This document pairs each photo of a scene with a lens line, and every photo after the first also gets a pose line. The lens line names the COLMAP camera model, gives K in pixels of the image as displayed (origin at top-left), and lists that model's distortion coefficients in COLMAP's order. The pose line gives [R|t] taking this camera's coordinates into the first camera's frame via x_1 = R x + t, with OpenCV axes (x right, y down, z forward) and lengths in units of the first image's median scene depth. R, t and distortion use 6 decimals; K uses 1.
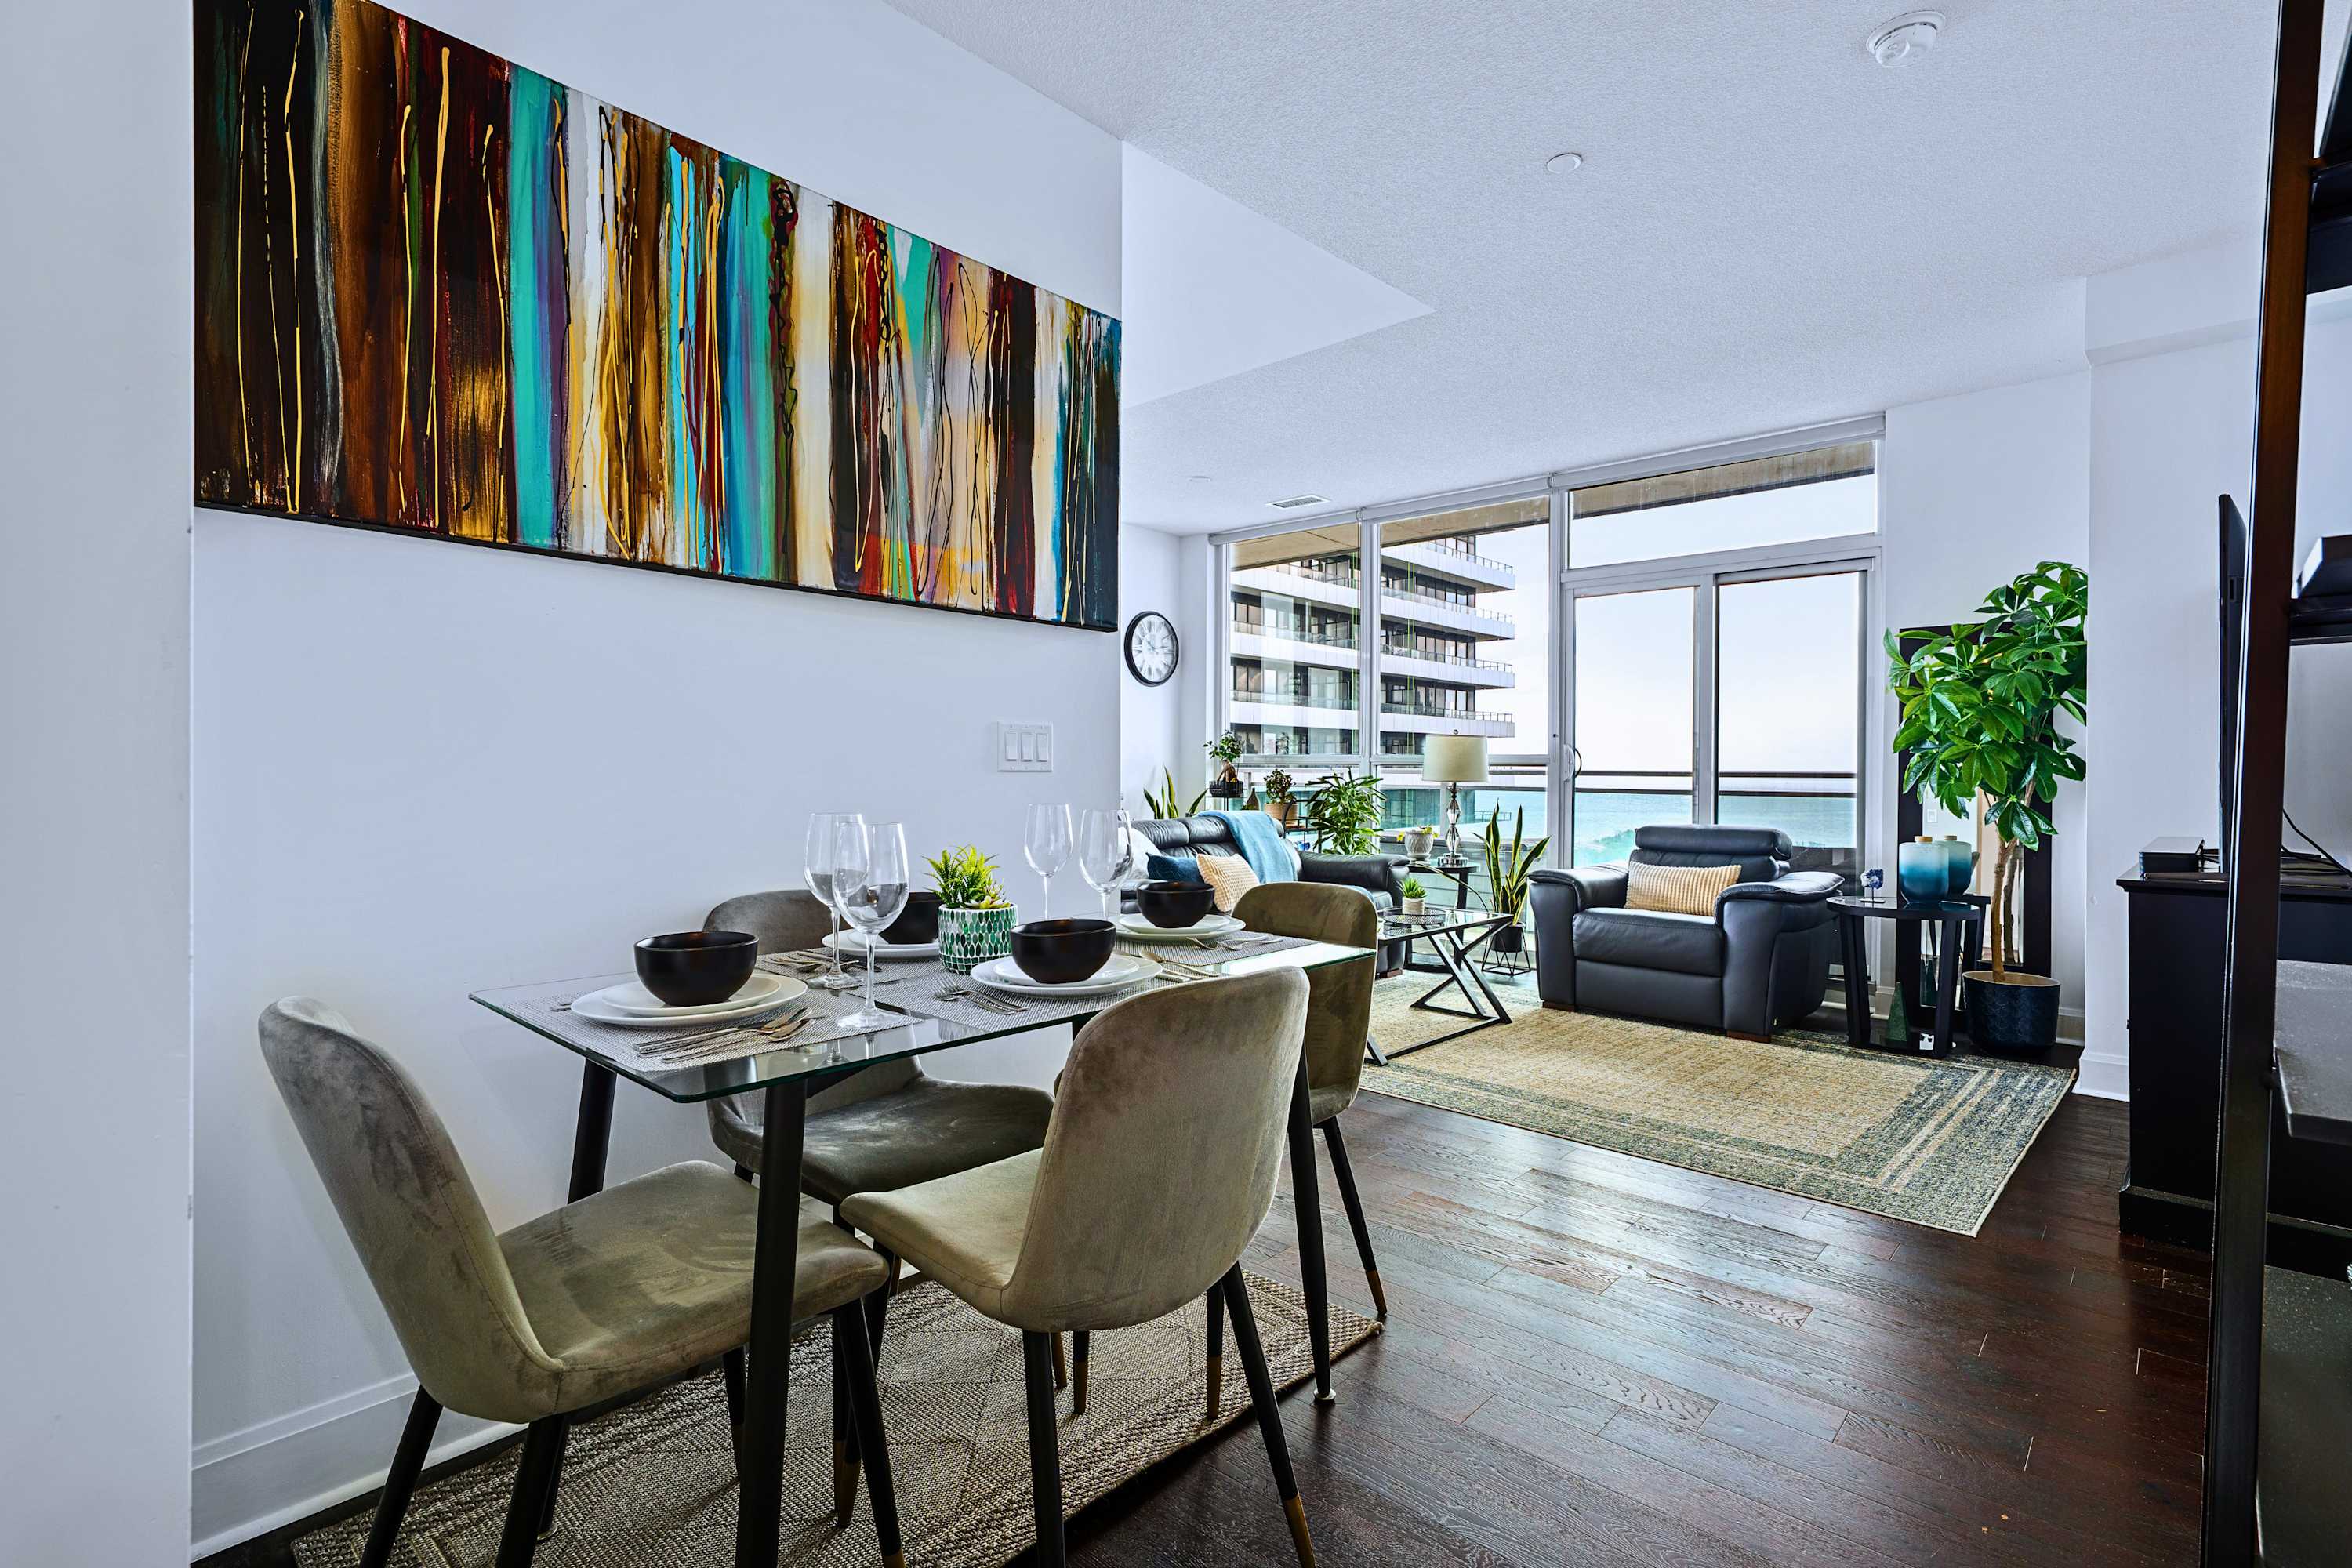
lens RADIAL K [[1120.4, 0, 1177.7], [0, 1120.4, 769.6], [0, 0, 1]] dist [0.023318, 0.000169]
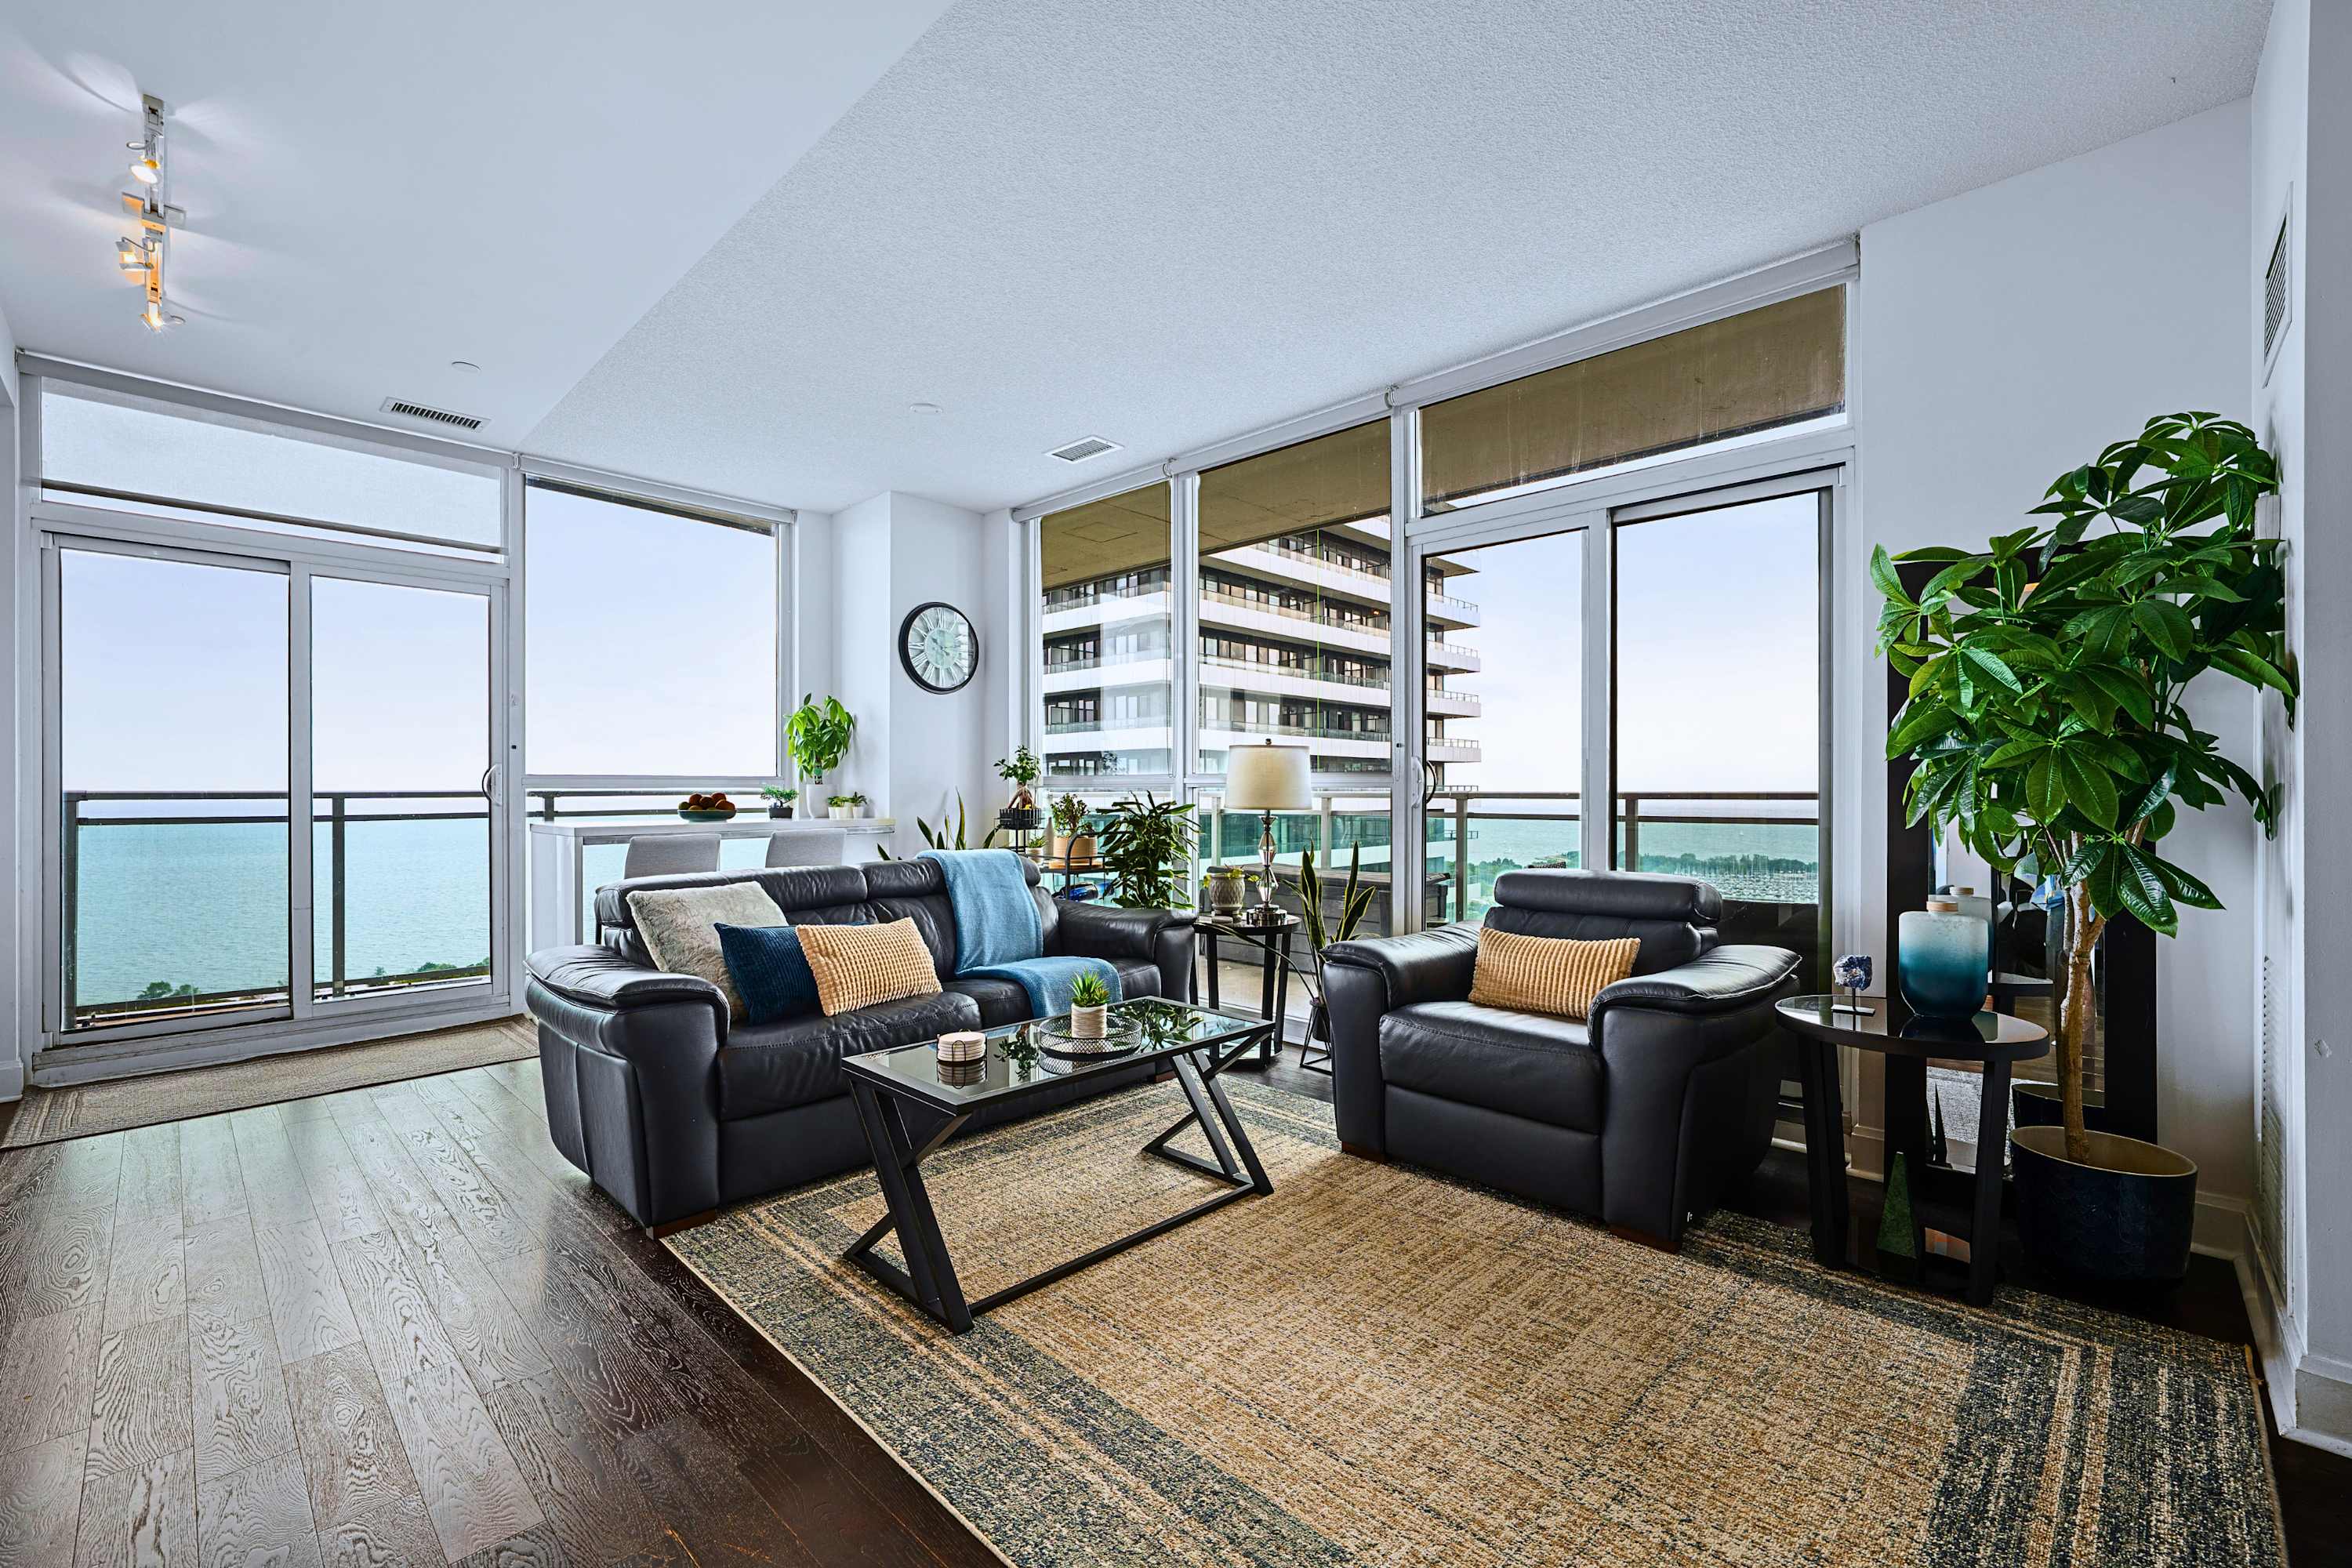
lens RADIAL K [[983.5, 0, 1167.0], [0, 983.5, 791.8], [0, 0, 1]] dist [0.008200, 0.000024]
pose [[0.999564, -0.005752, -0.028957, 0.281912], [0.005676, 0.999980, -0.002685, 0.001446], [0.028972, 0.002519, 0.999577, 0.491431]]
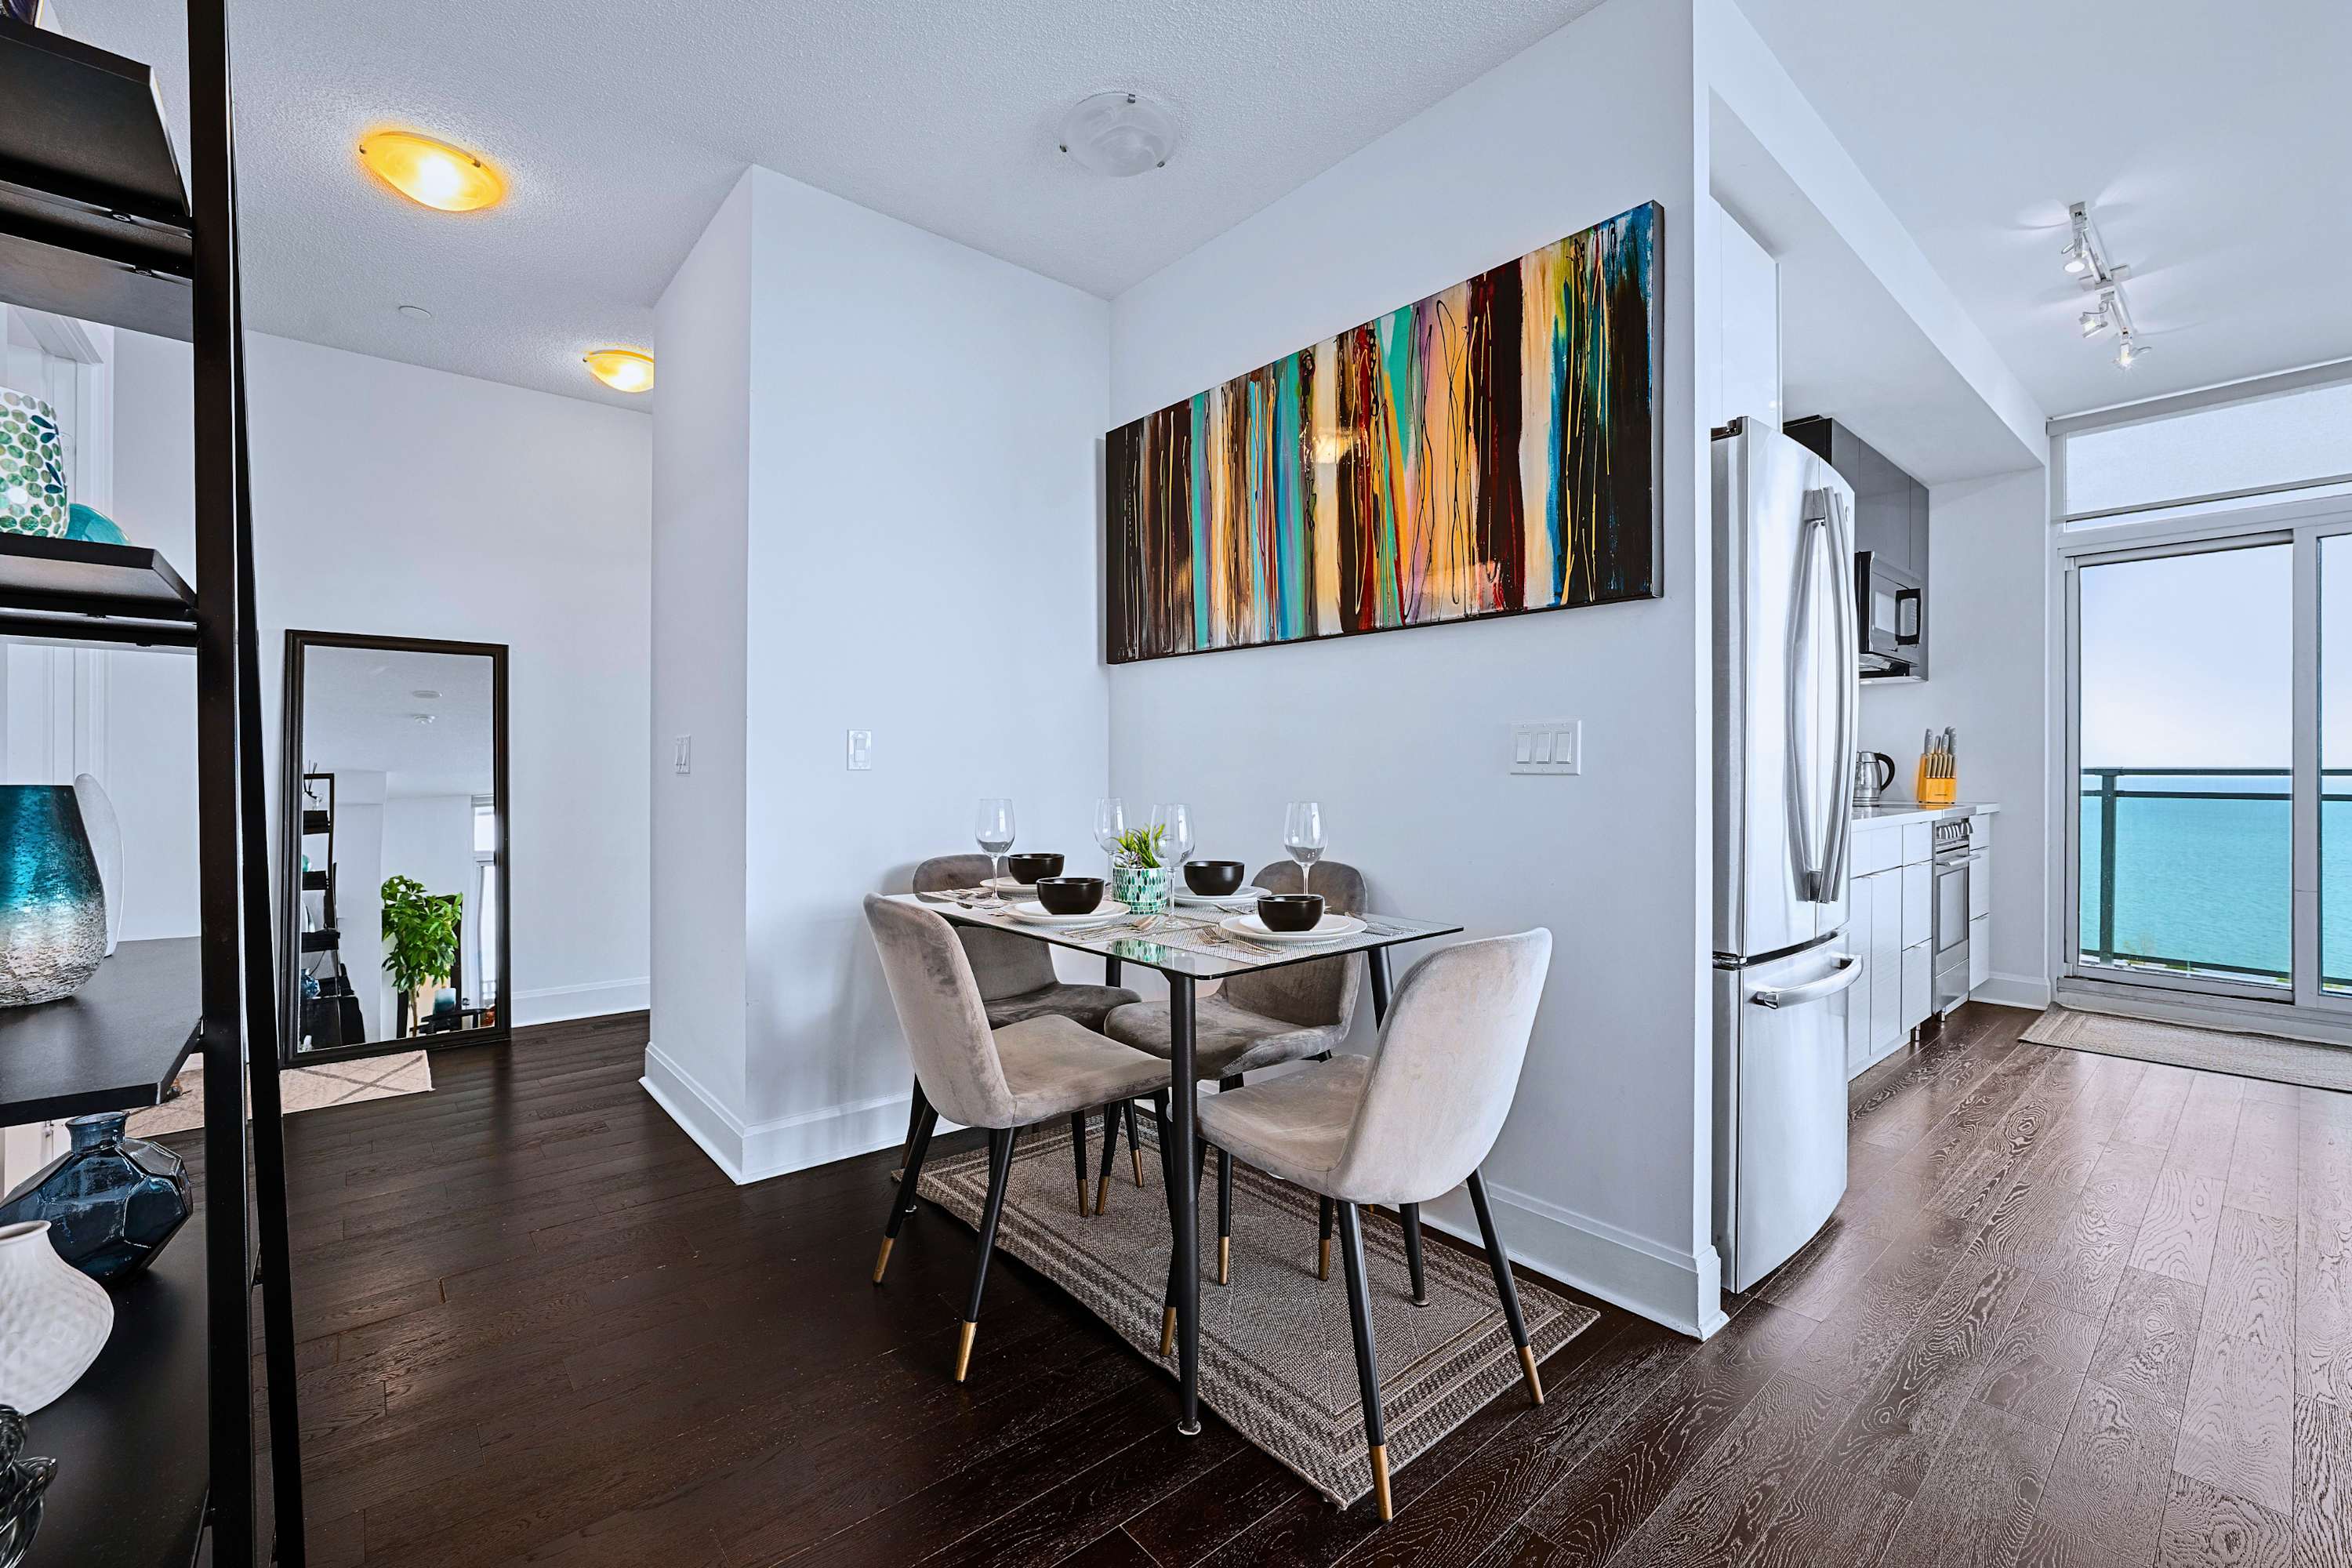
lens RADIAL K [[983.5, 0, 1171.2], [0, 983.5, 768.6], [0, 0, 1]] dist [0.008200, 0.000024]
pose [[-0.112739, -0.005308, -0.993610, 0.440298], [-0.001818, 0.999985, -0.005136, 0.001044], [0.993623, 0.001228, -0.112747, 0.490341]]
